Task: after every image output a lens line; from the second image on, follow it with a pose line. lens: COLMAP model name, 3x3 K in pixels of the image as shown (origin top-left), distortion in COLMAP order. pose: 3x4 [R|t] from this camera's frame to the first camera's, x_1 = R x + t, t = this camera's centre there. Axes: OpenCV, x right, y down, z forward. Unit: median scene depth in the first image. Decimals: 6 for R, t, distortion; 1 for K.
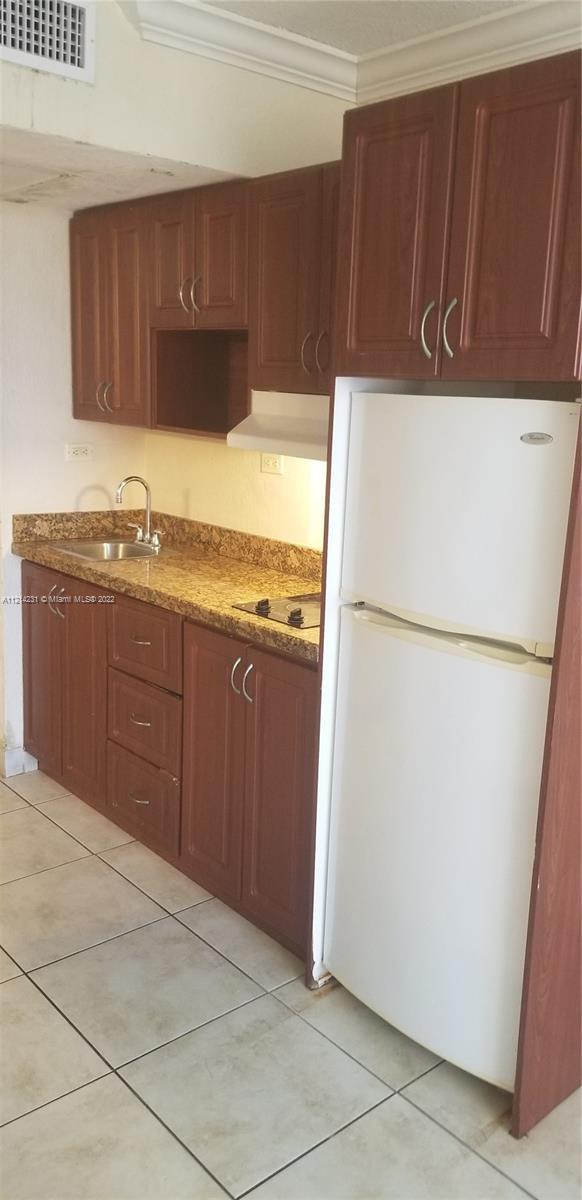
lens RADIAL K [[943.5, 0, 319.0], [0, 943.5, 580.8], [0, 0, 1]] dist [0.110239, -0.213034]
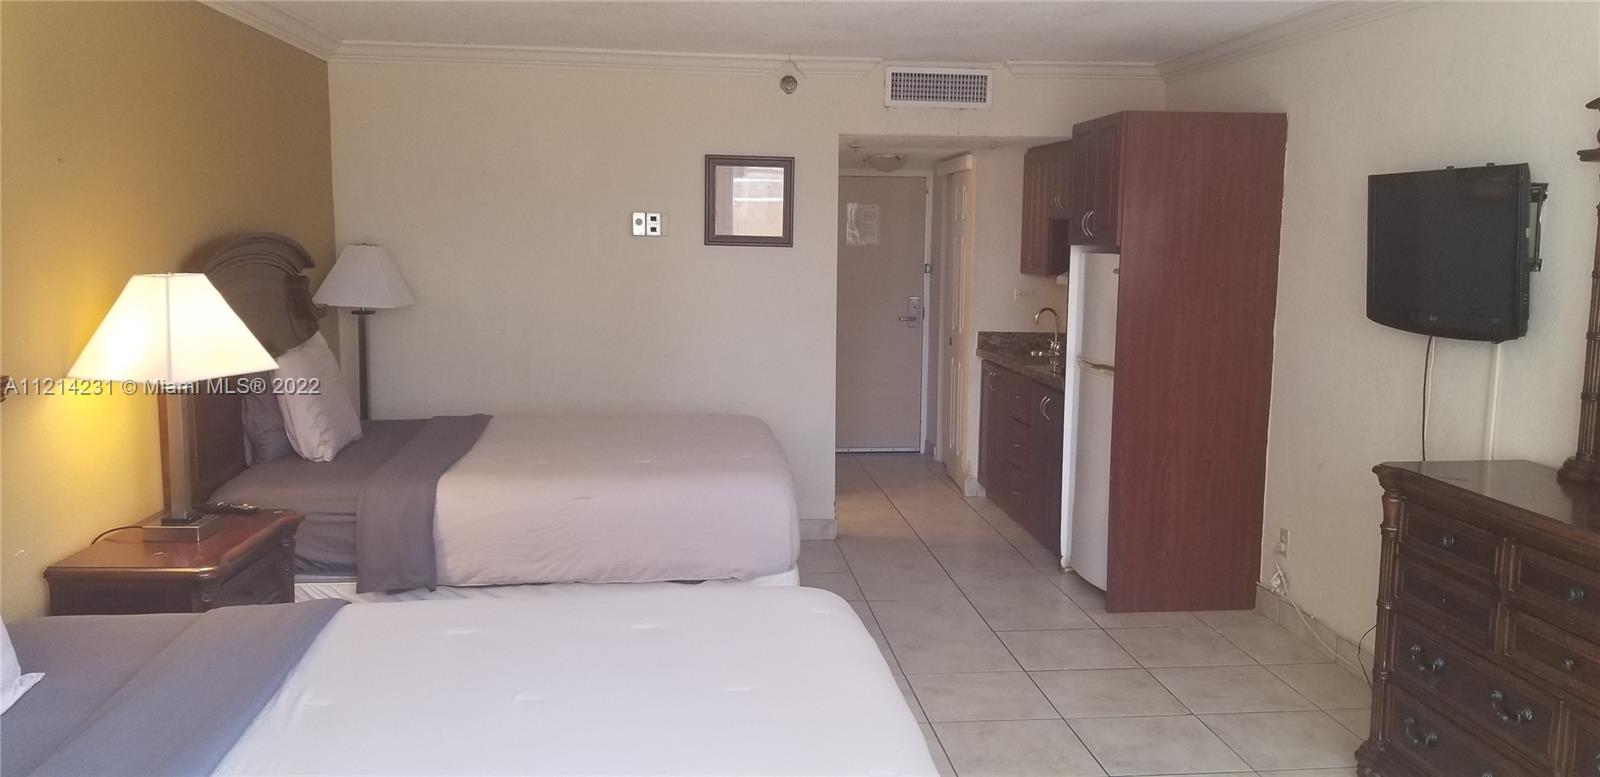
lens RADIAL K [[1258.0, 0, 750.0], [0, 1258.0, 366.1], [0, 0, 1]] dist [0.110239, -0.213034]
pose [[0.784674, 0.033279, -0.619015, 0.731448], [-0.104104, 0.991451, -0.078661, 0.205699], [0.611105, 0.126165, 0.781430, -0.949534]]
